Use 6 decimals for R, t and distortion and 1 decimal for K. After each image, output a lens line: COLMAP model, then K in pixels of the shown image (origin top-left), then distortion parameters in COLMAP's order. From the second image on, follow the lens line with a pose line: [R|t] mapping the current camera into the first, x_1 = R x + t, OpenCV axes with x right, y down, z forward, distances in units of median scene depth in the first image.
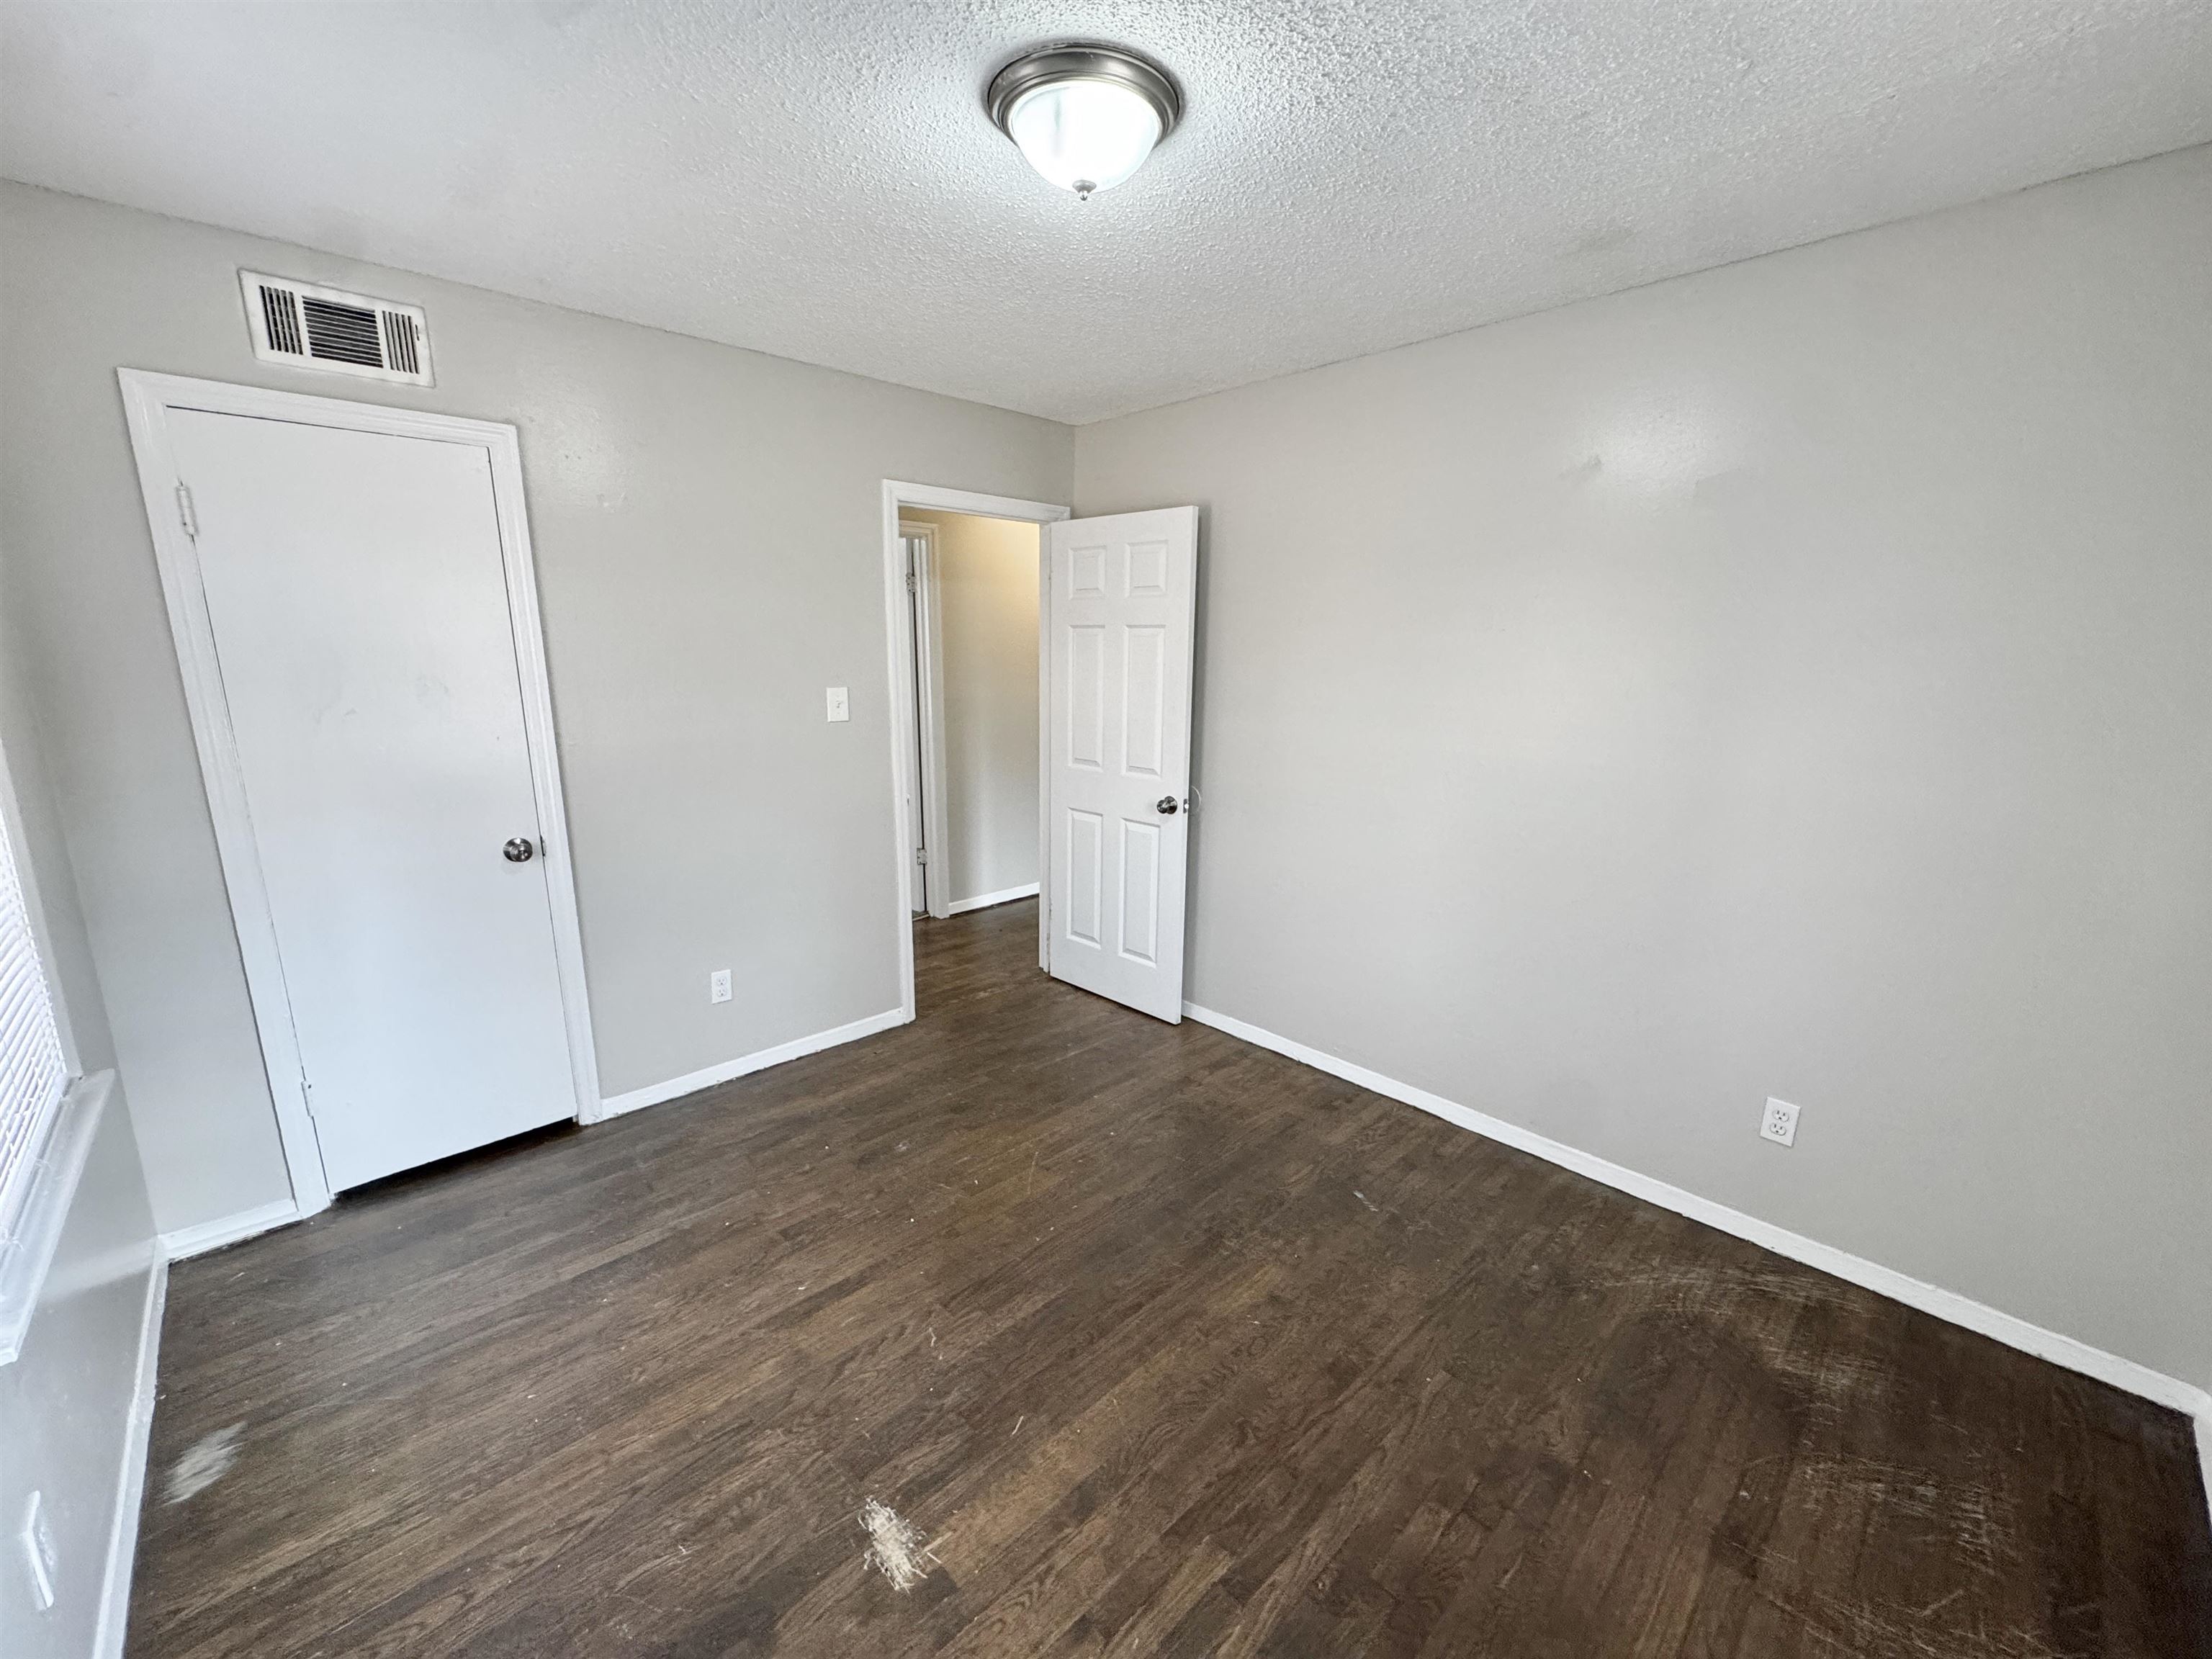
lens RADIAL K [[890.0, 0, 1114.0], [0, 890.0, 834.4], [0, 0, 1]] dist [-0.001431, -0.000175]
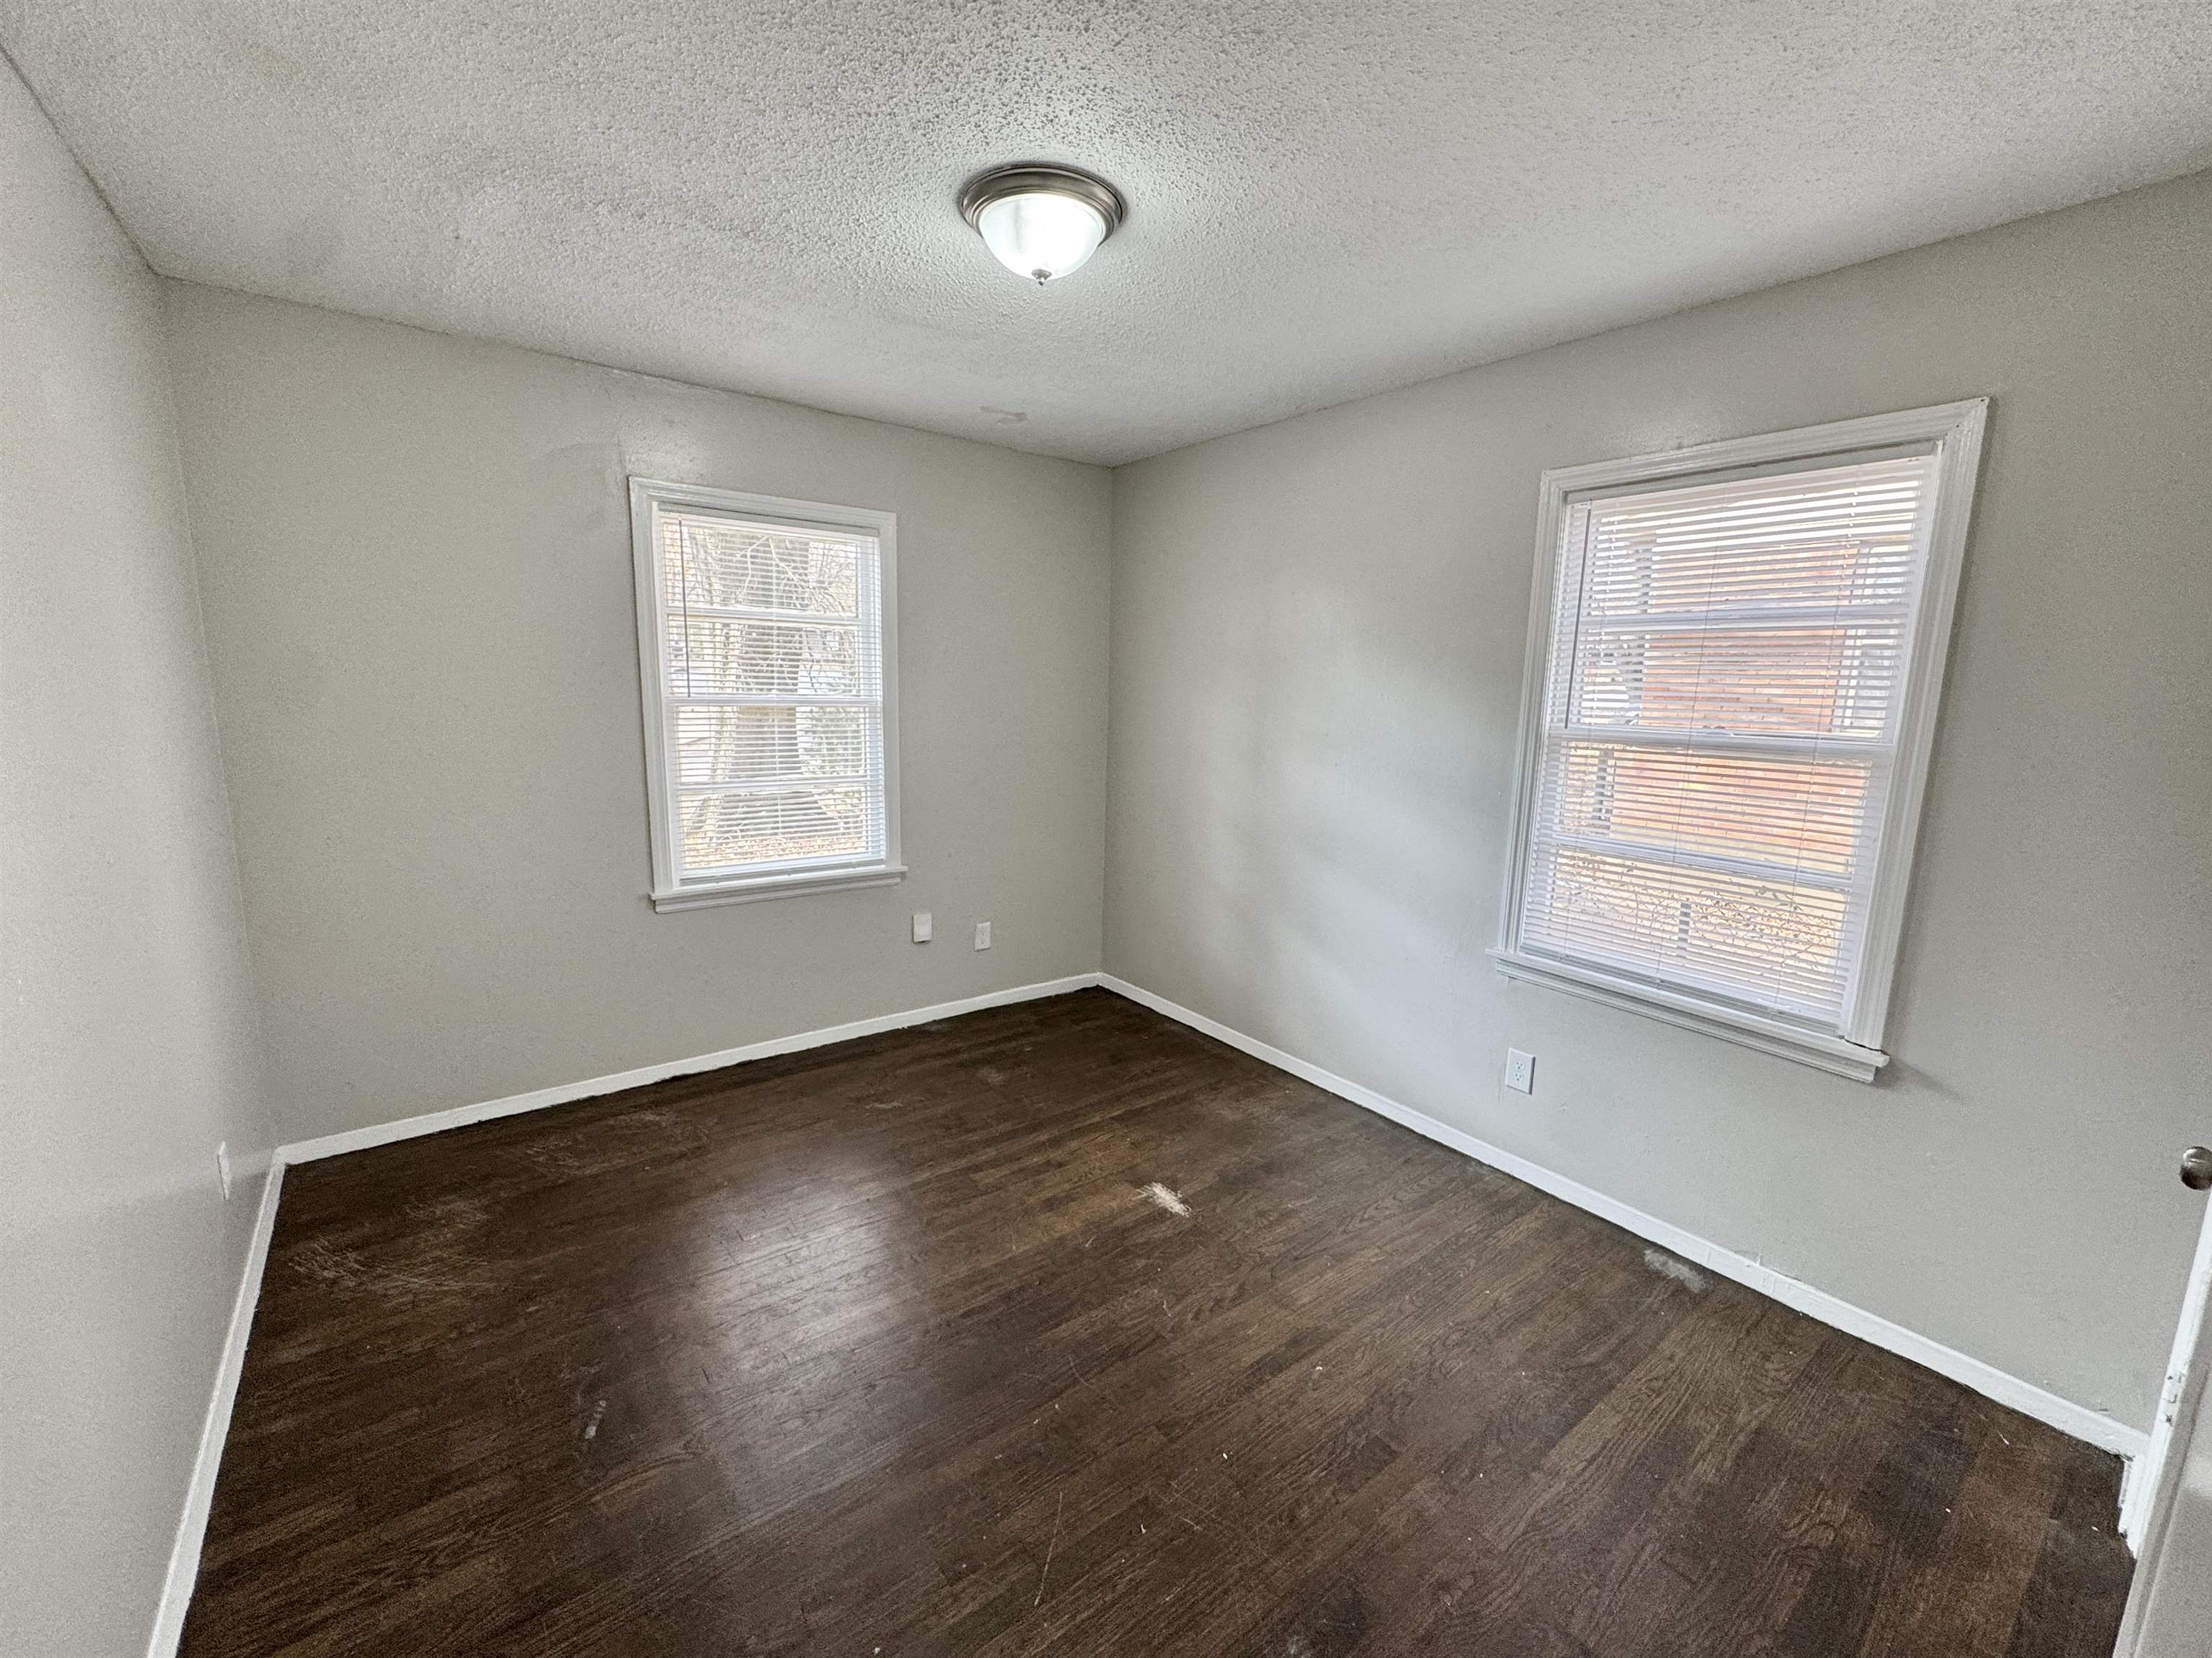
lens RADIAL K [[889.9, 0, 1101.6], [0, 889.9, 824.9], [0, 0, 1]] dist [-0.001431, -0.000175]
pose [[-0.991646, -0.053761, 0.117253, -0.240531], [-0.005345, 0.925351, 0.379075, -0.409183], [-0.128880, 0.375281, -0.917907, 1.924981]]
